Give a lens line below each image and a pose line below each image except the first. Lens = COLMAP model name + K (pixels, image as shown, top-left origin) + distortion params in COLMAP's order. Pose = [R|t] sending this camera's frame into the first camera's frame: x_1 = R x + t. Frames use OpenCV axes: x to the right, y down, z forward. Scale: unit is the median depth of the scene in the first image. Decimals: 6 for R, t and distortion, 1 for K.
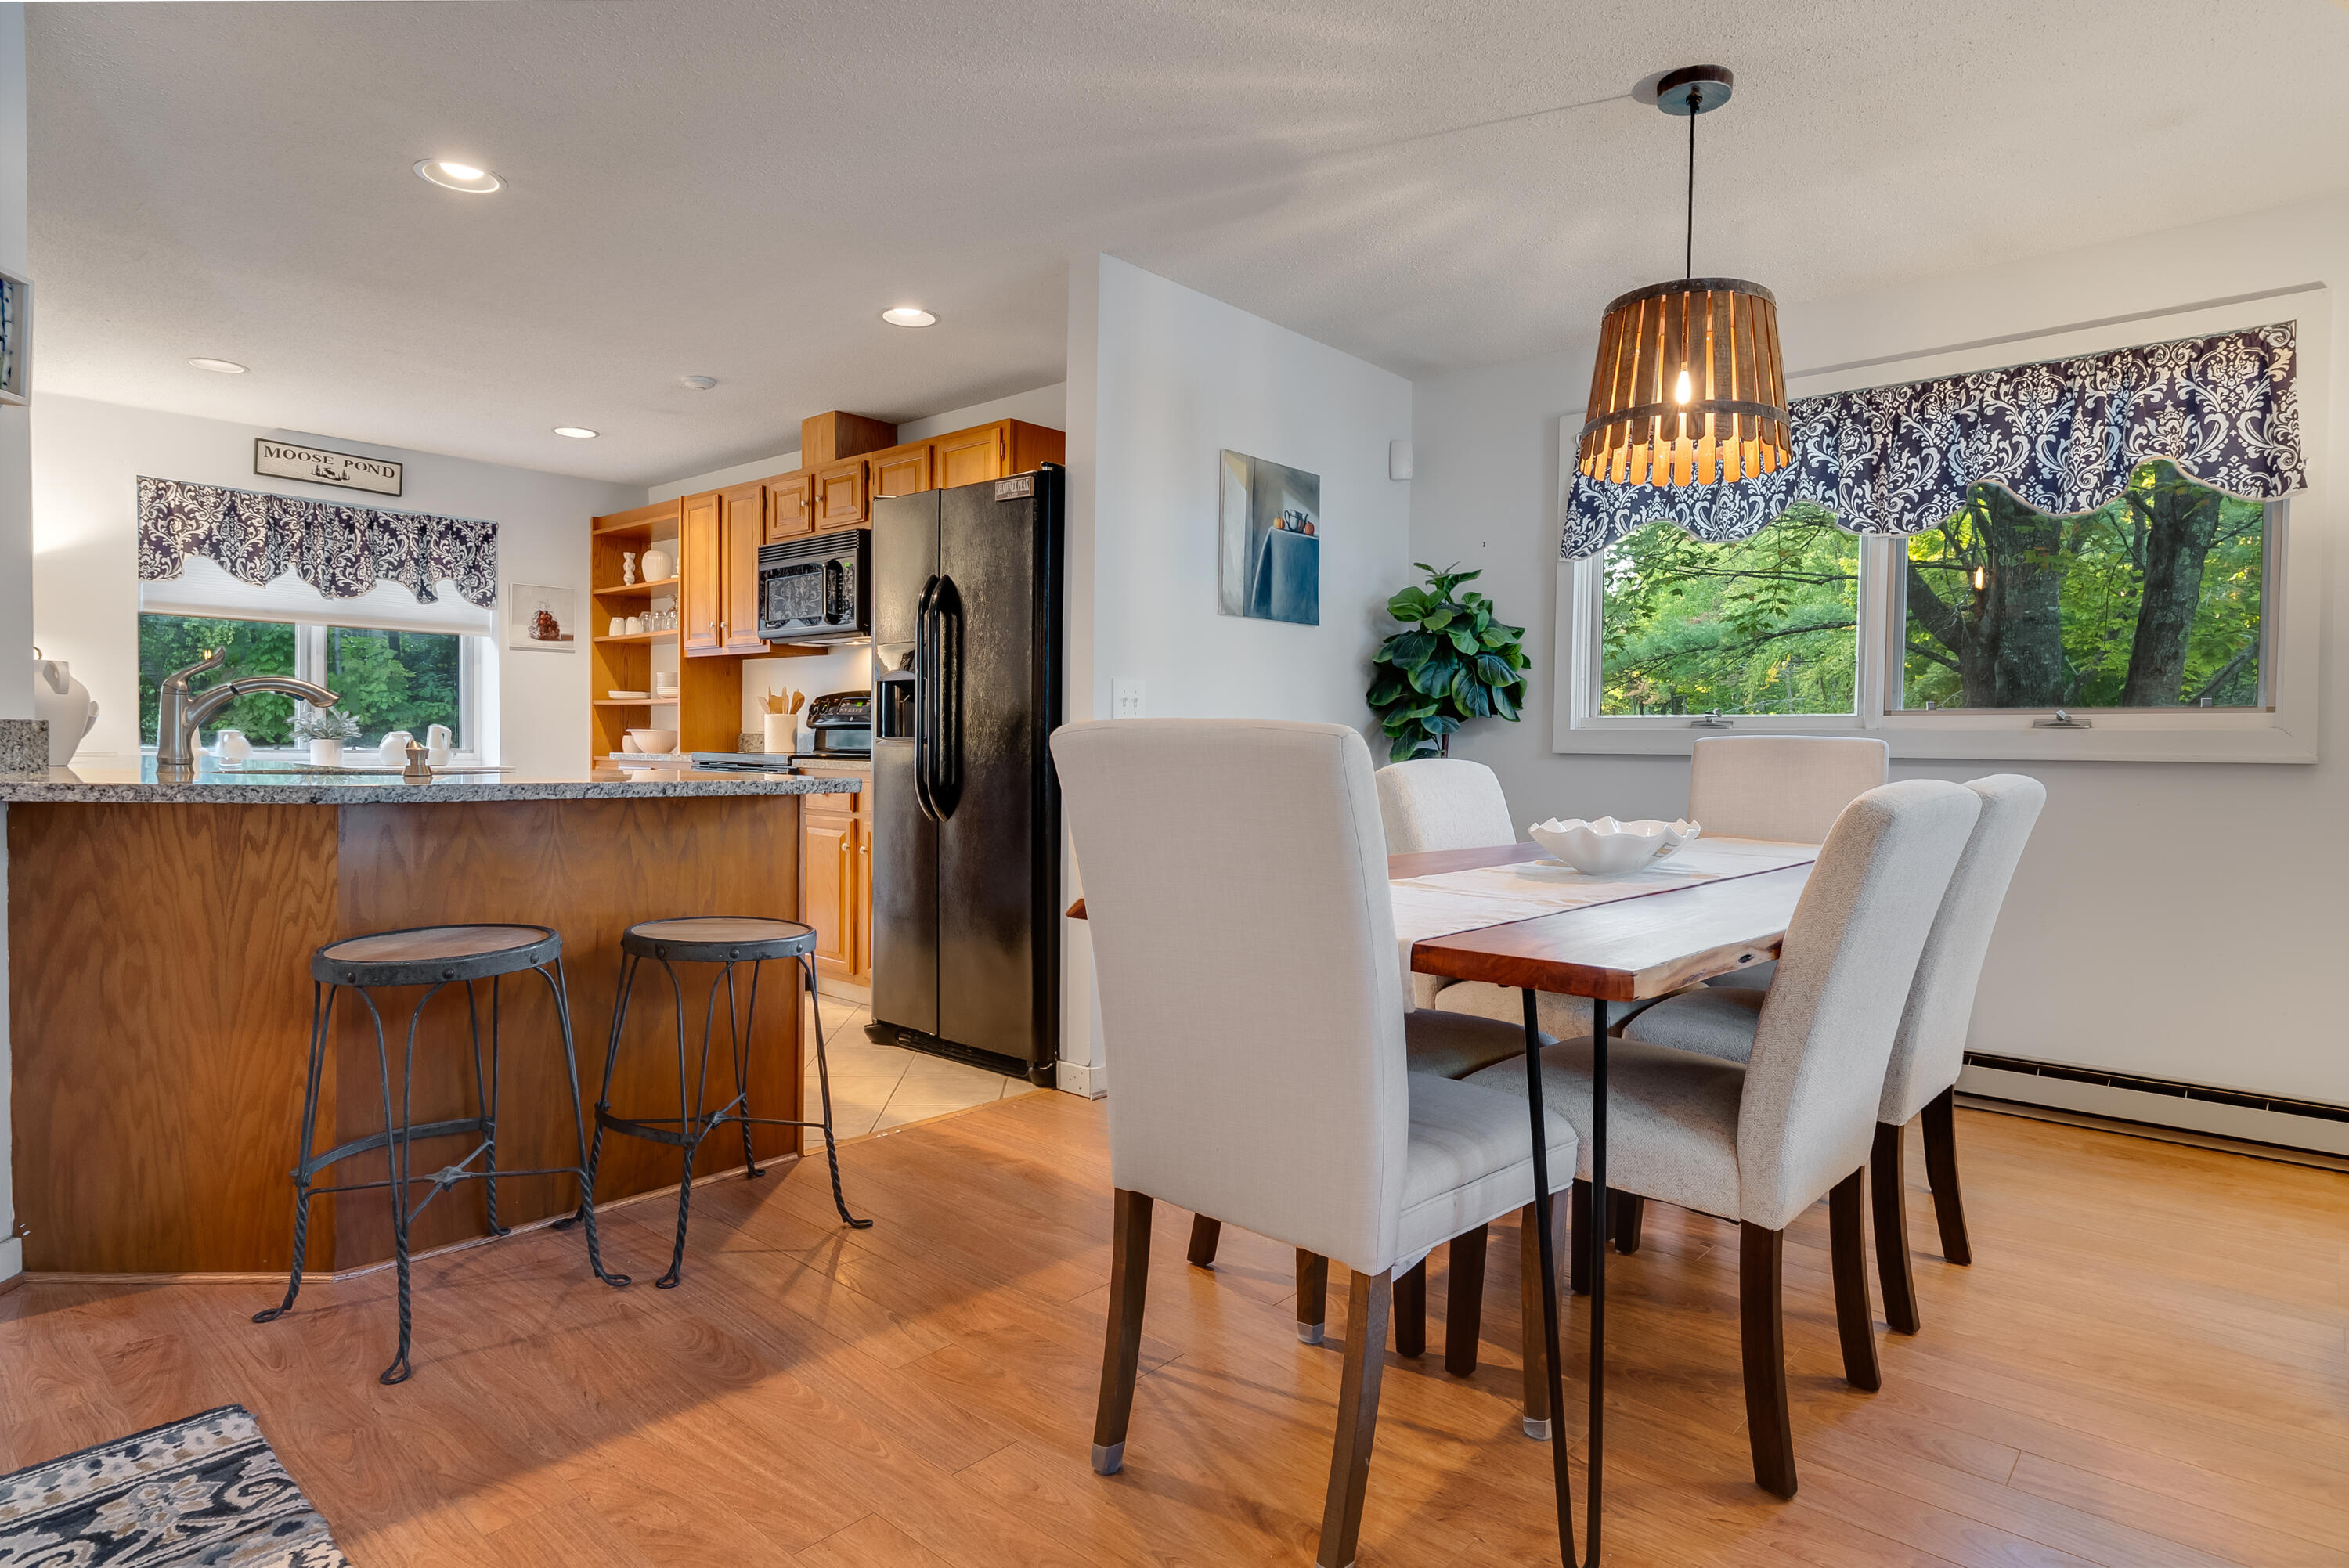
lens RADIAL K [[1276.6, 0, 1173.6], [0, 1276.6, 778.9], [0, 0, 1]] dist [-0.003289, 0.003066]
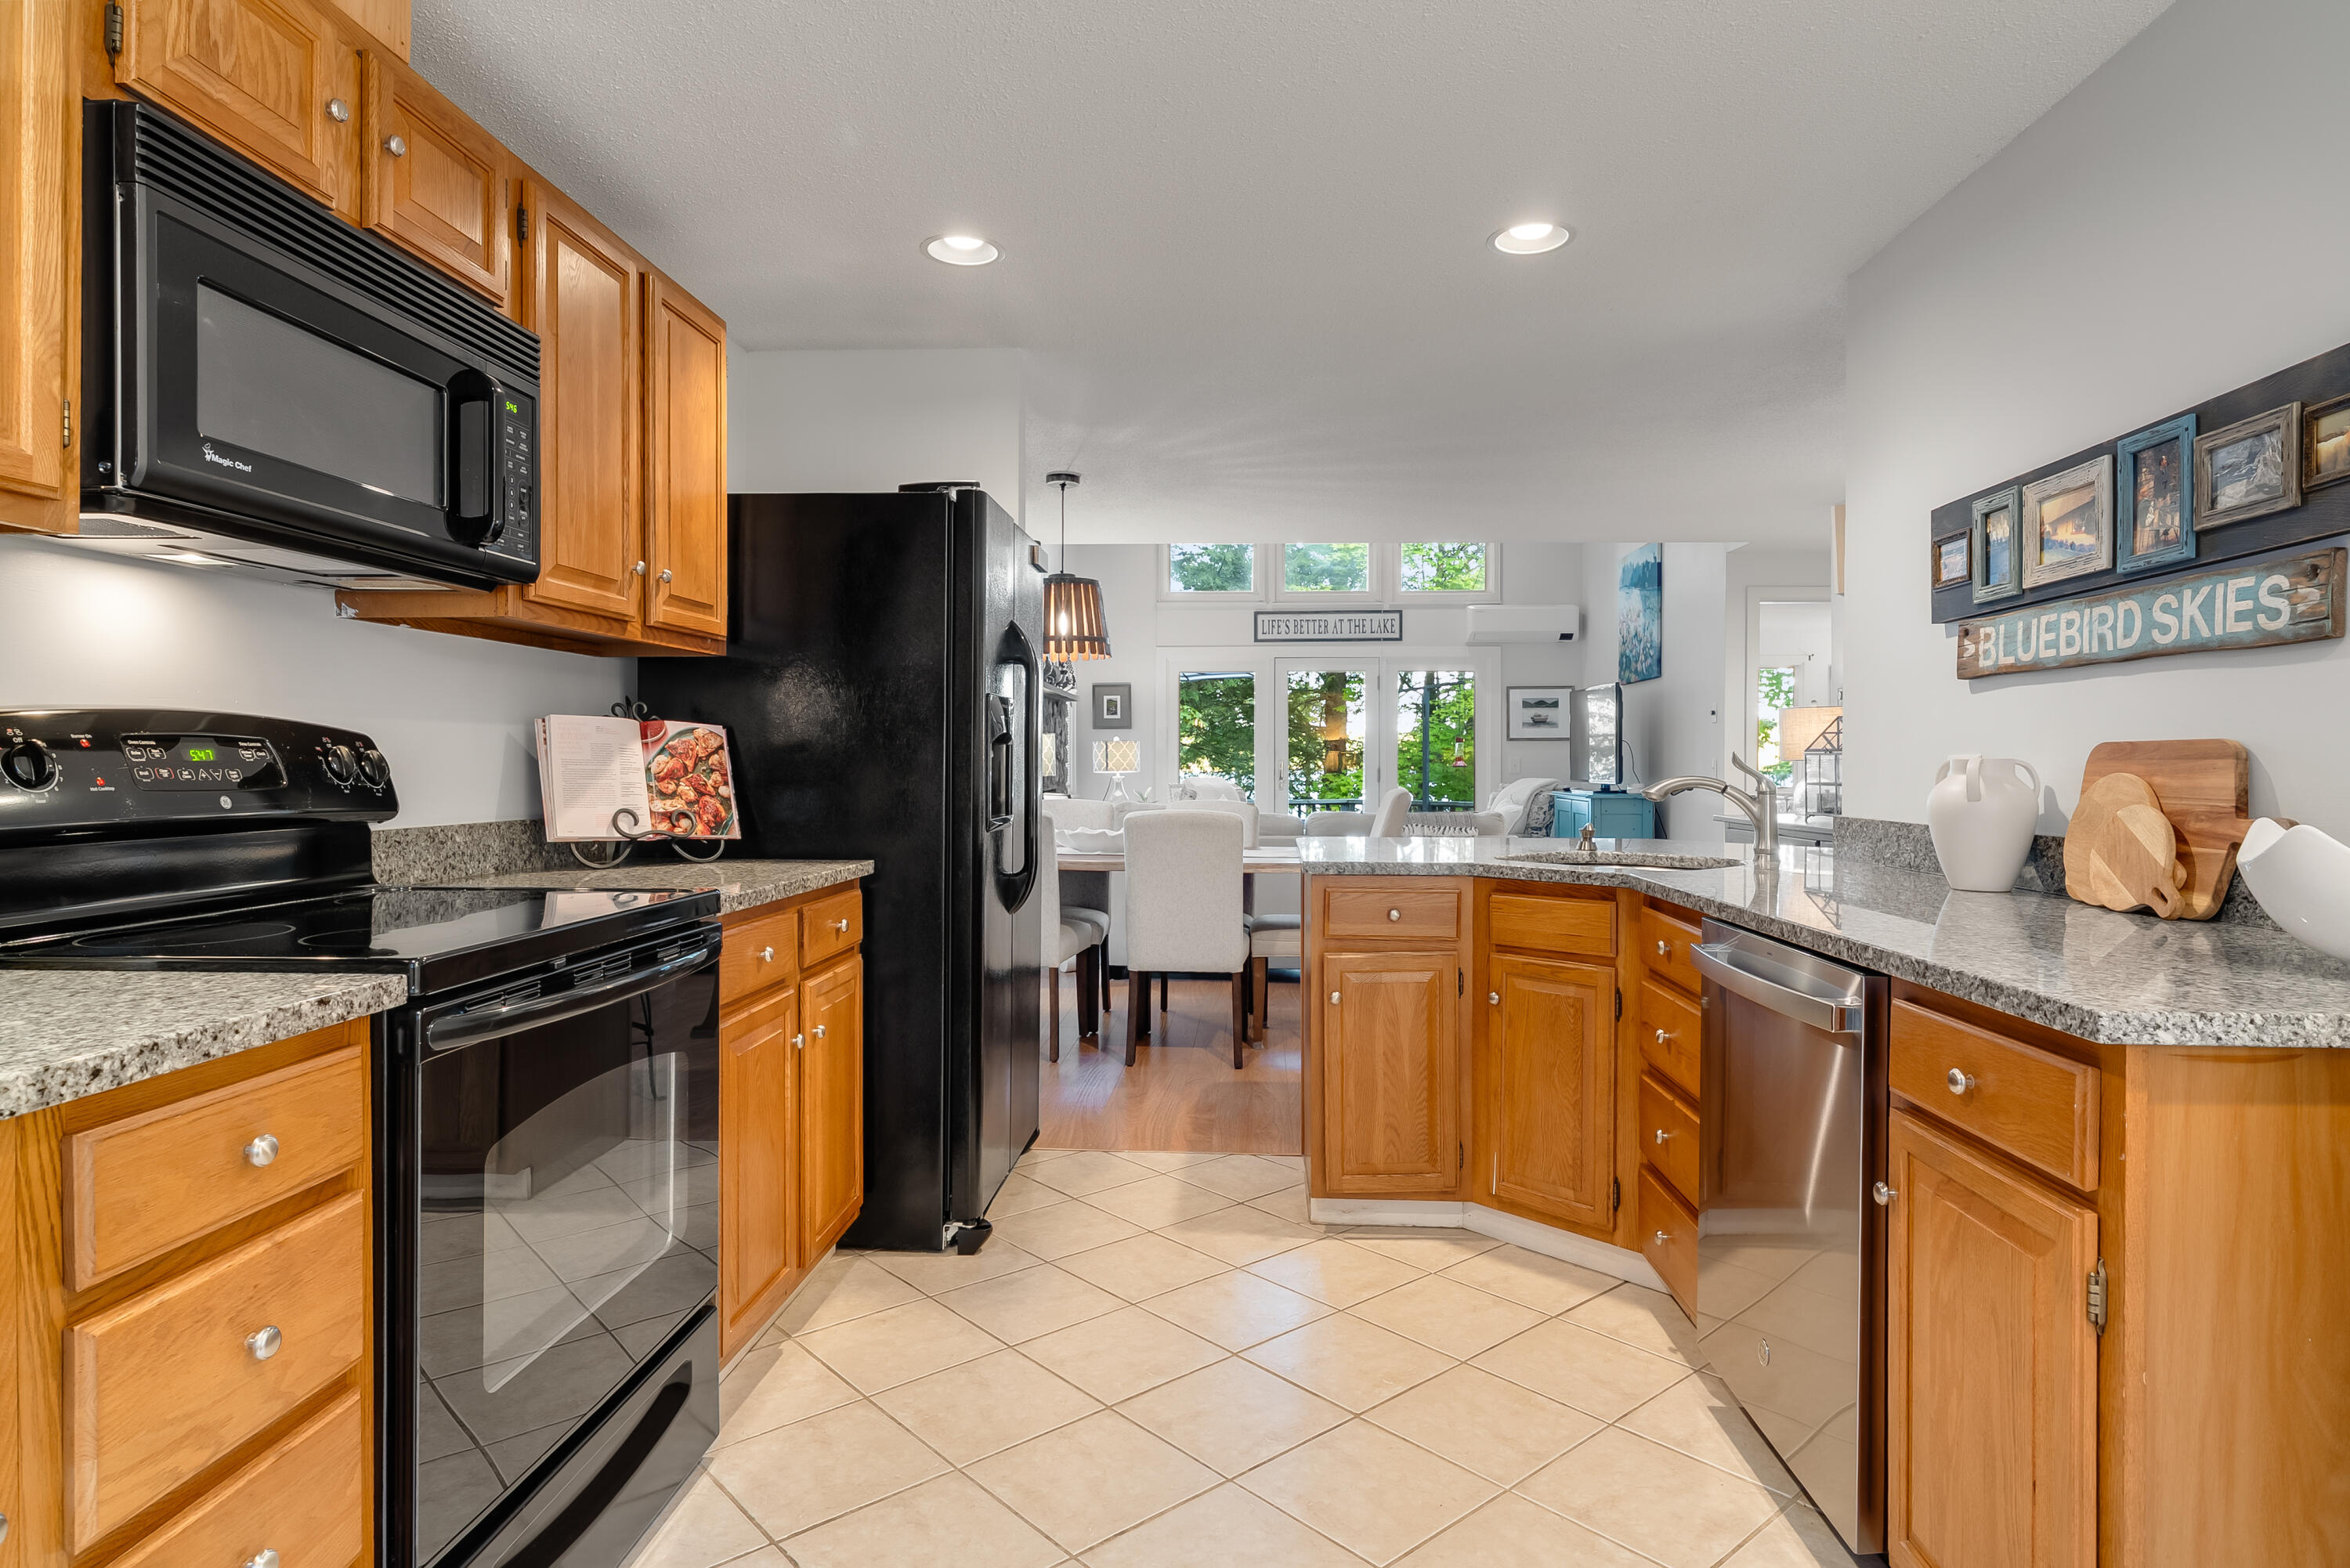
lens RADIAL K [[1285.4, 0, 1173.7], [0, 1285.4, 762.9], [0, 0, 1]] dist [-0.003240, 0.003581]
pose [[-0.611229, -0.017289, 0.791265, -1.025501], [0.010805, 0.999486, 0.030186, -0.101937], [-0.791380, 0.027000, -0.610728, 1.594369]]
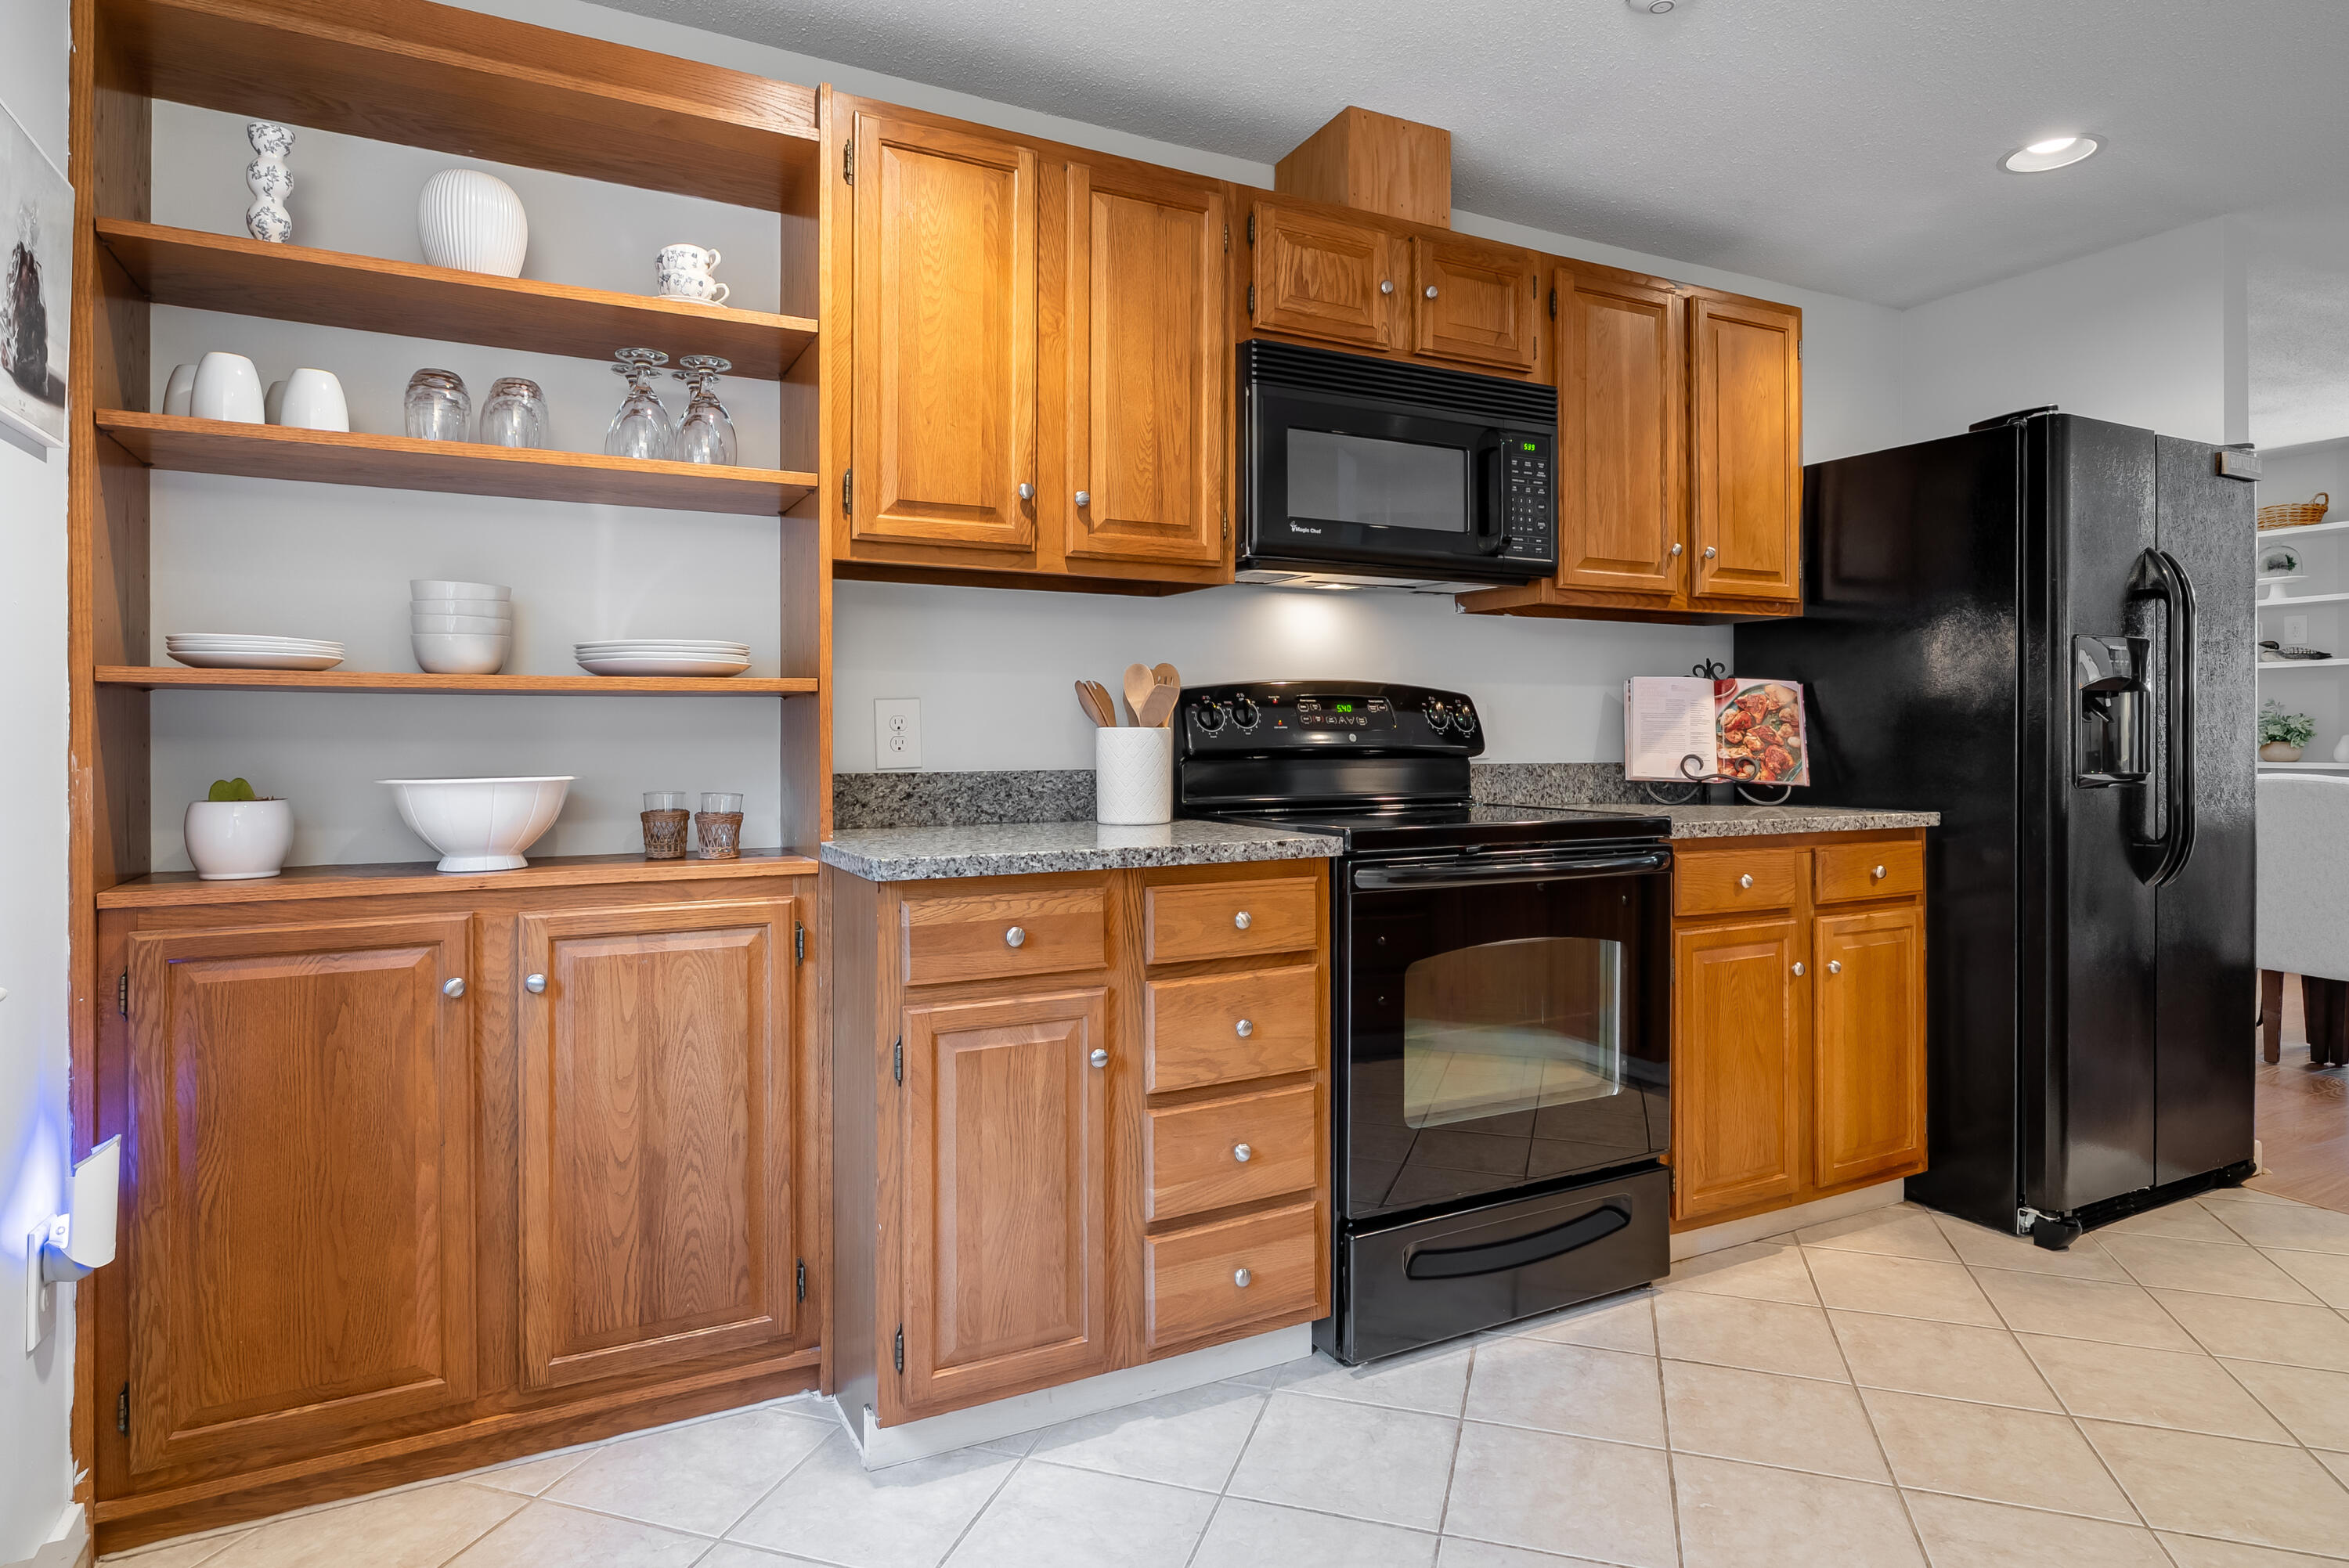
lens RADIAL K [[1288.6, 0, 1188.6], [0, 1288.6, 725.3], [0, 0, 1]] dist [-0.004771, 0.004071]
pose [[0.359806, -0.008863, 0.932985, -1.185999], [0.031908, 0.999487, -0.002810, -0.083985], [-0.932481, 0.030781, 0.359905, 1.387416]]
